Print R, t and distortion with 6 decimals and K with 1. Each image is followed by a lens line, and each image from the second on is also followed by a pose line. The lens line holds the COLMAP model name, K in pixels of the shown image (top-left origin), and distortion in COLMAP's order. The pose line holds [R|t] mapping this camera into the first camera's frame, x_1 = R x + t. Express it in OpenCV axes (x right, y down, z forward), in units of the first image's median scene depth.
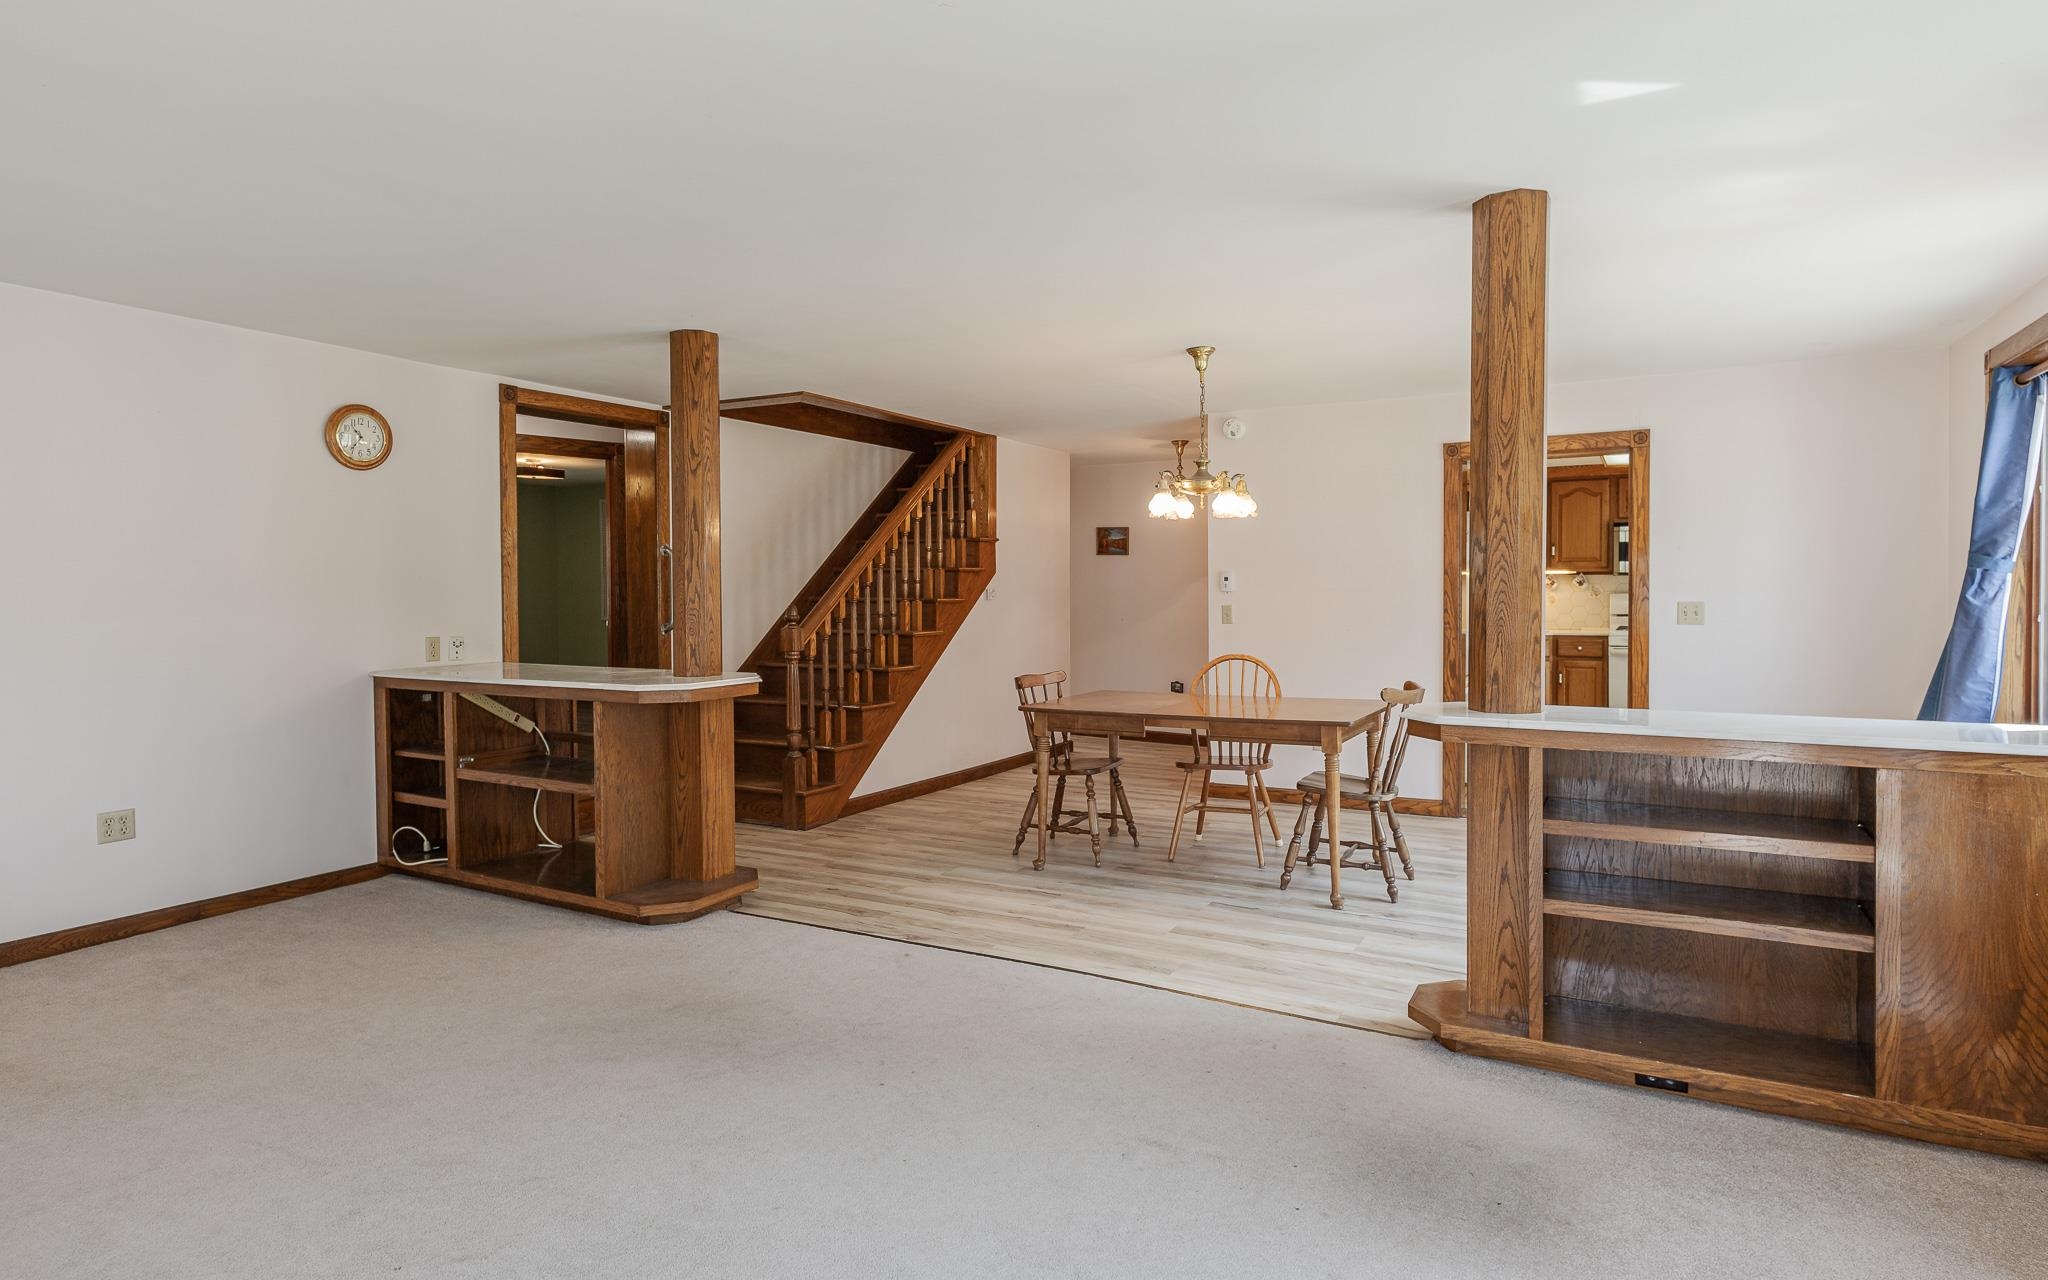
lens RADIAL K [[1091.6, 0, 1028.5], [0, 1091.6, 597.2], [0, 0, 1]] dist [-0.000001, -0.001370]
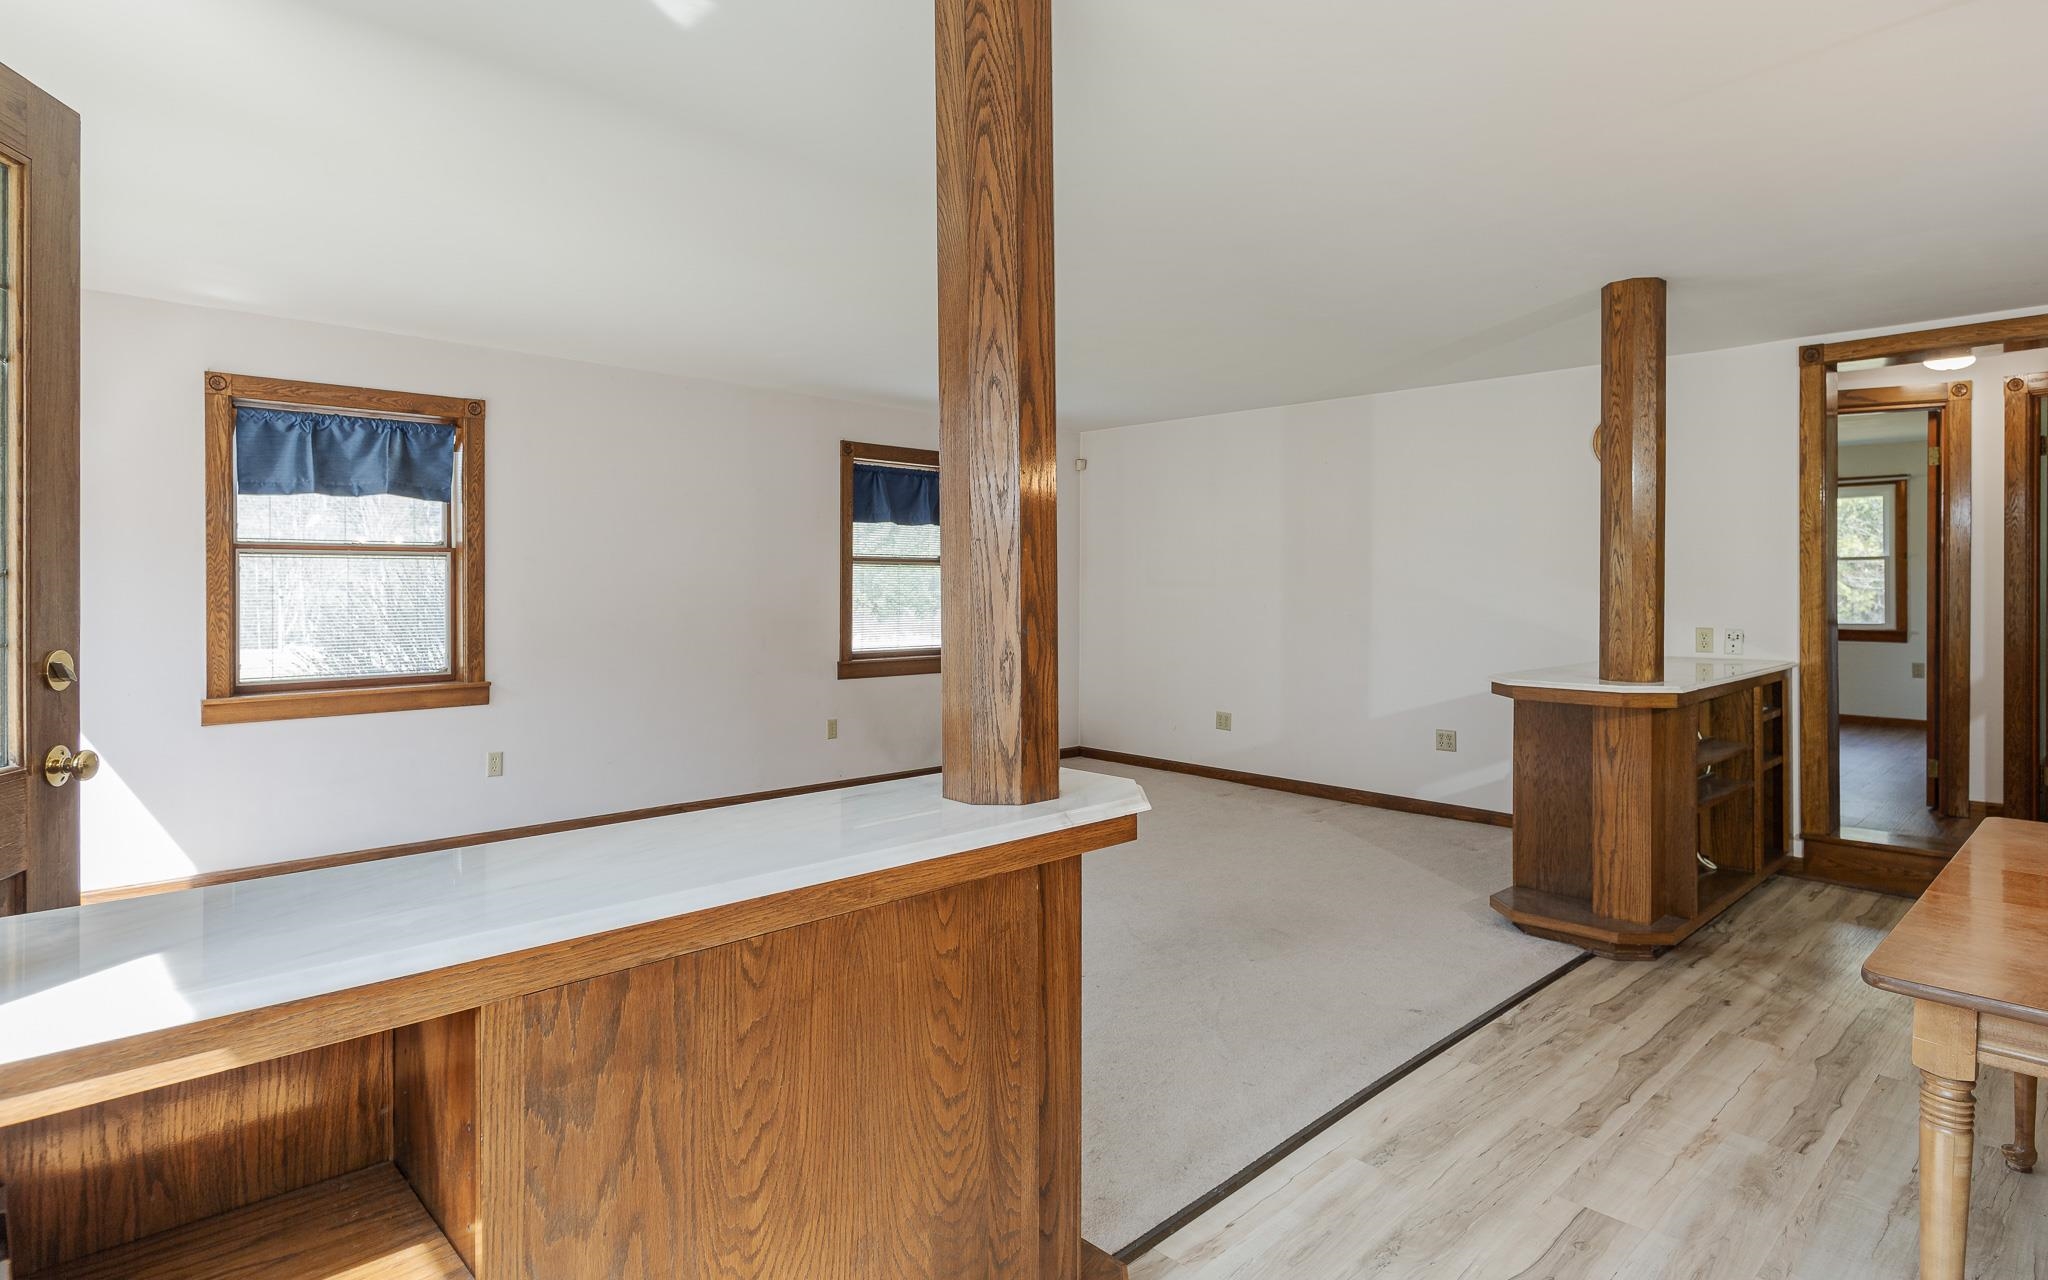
lens RADIAL K [[1106.2, 0, 1021.3], [0, 1106.2, 564.9], [0, 0, 1]] dist [0.014625, -0.000561]
pose [[-0.285628, -0.005397, -0.958325, 0.739996], [-0.005412, 0.999977, -0.004019, -0.015111], [0.958325, 0.004038, -0.285650, 0.867685]]
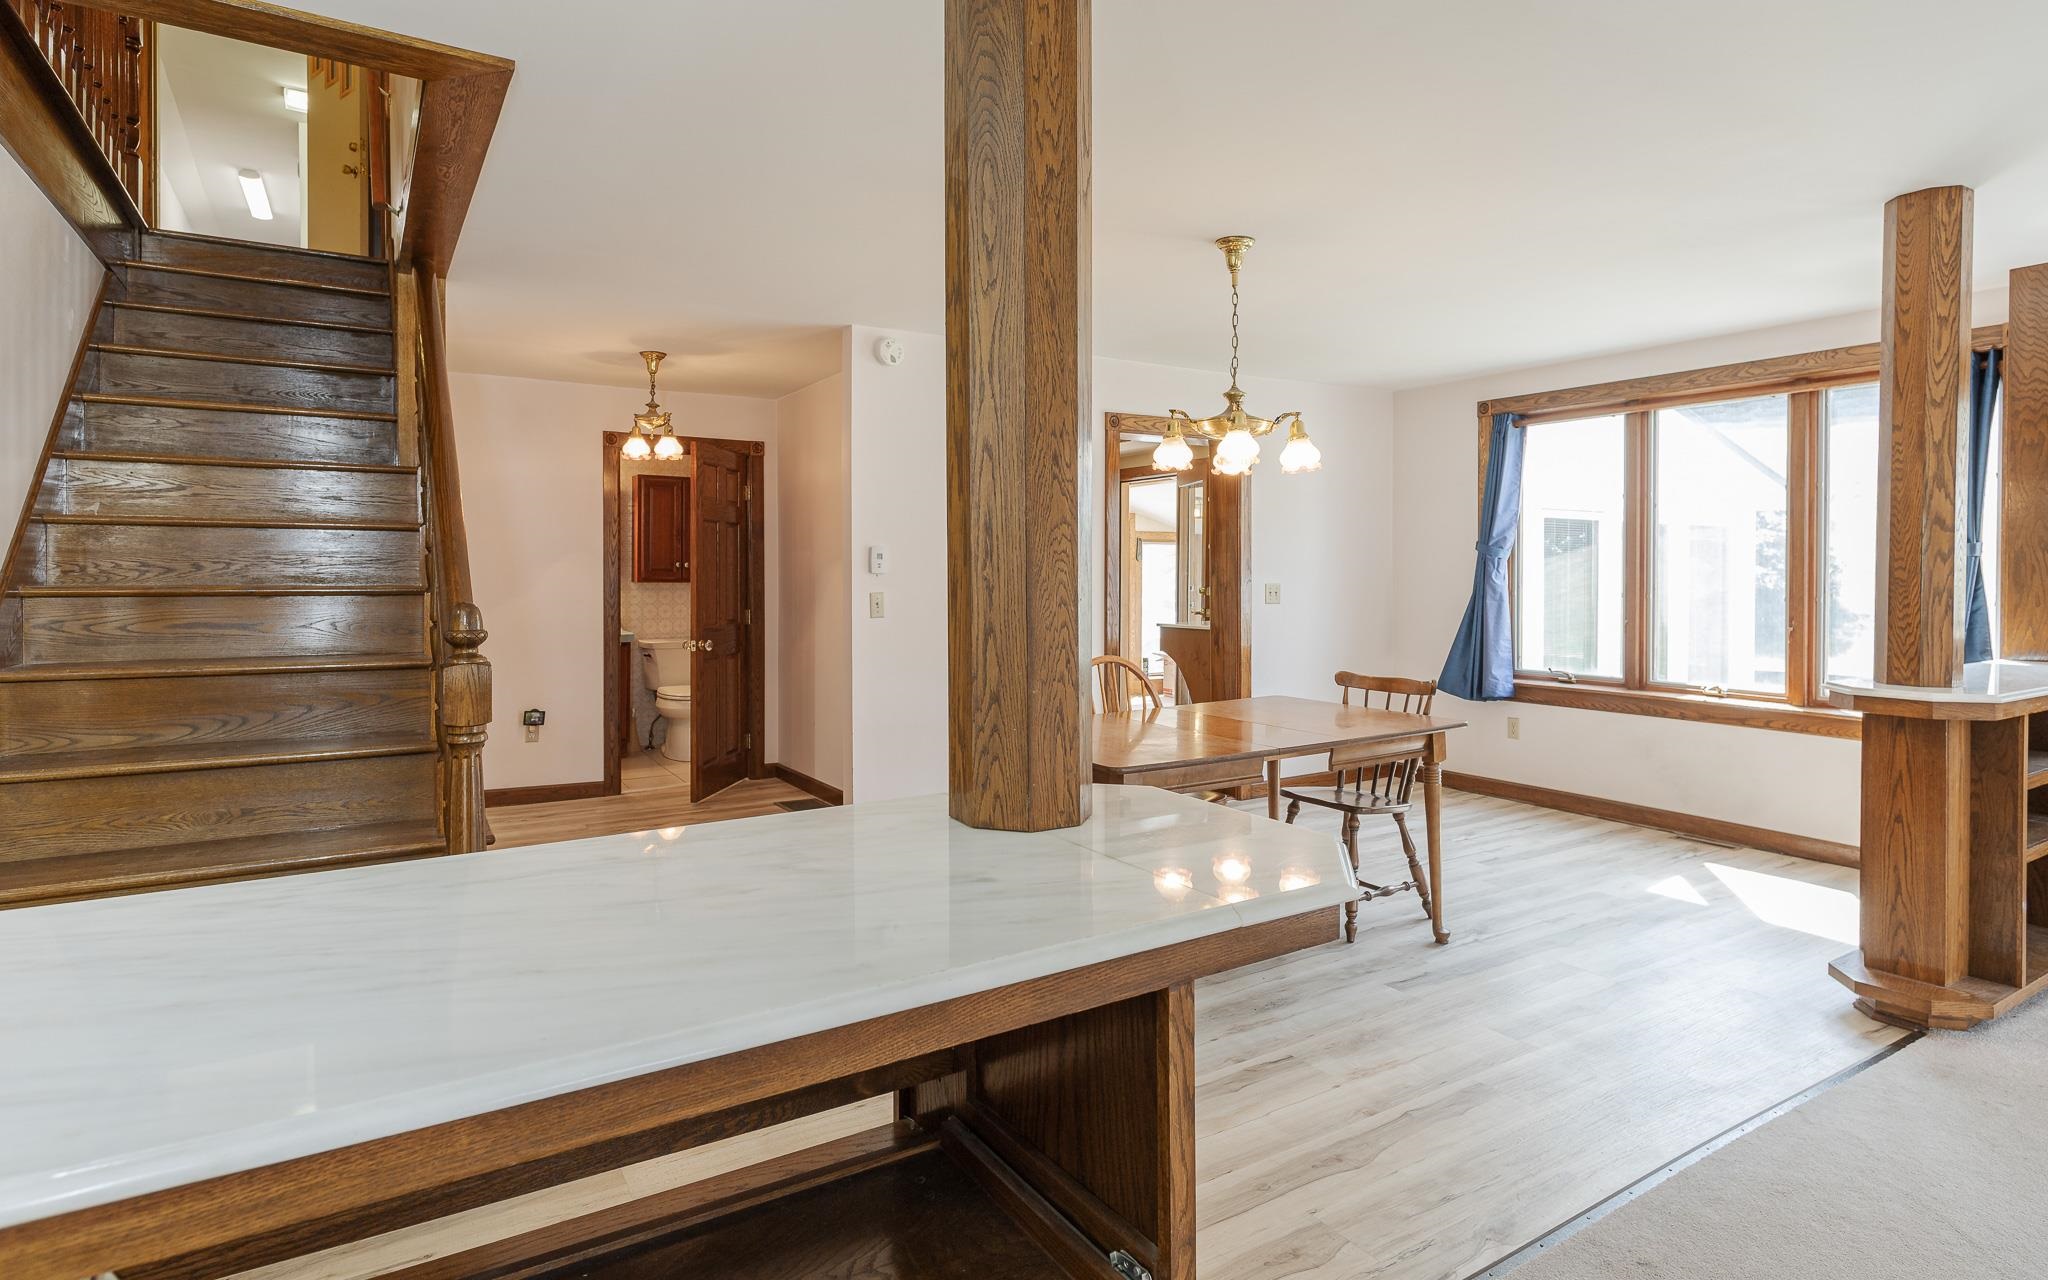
lens RADIAL K [[1067.6, 0, 1017.6], [0, 1067.6, 587.7], [0, 0, 1]] dist [0.001736, -0.000131]
pose [[0.484776, -0.008321, 0.874599, -0.642139], [0.003092, 0.999965, 0.007799, -0.002189], [-0.874633, -0.001076, 0.484785, 0.926319]]
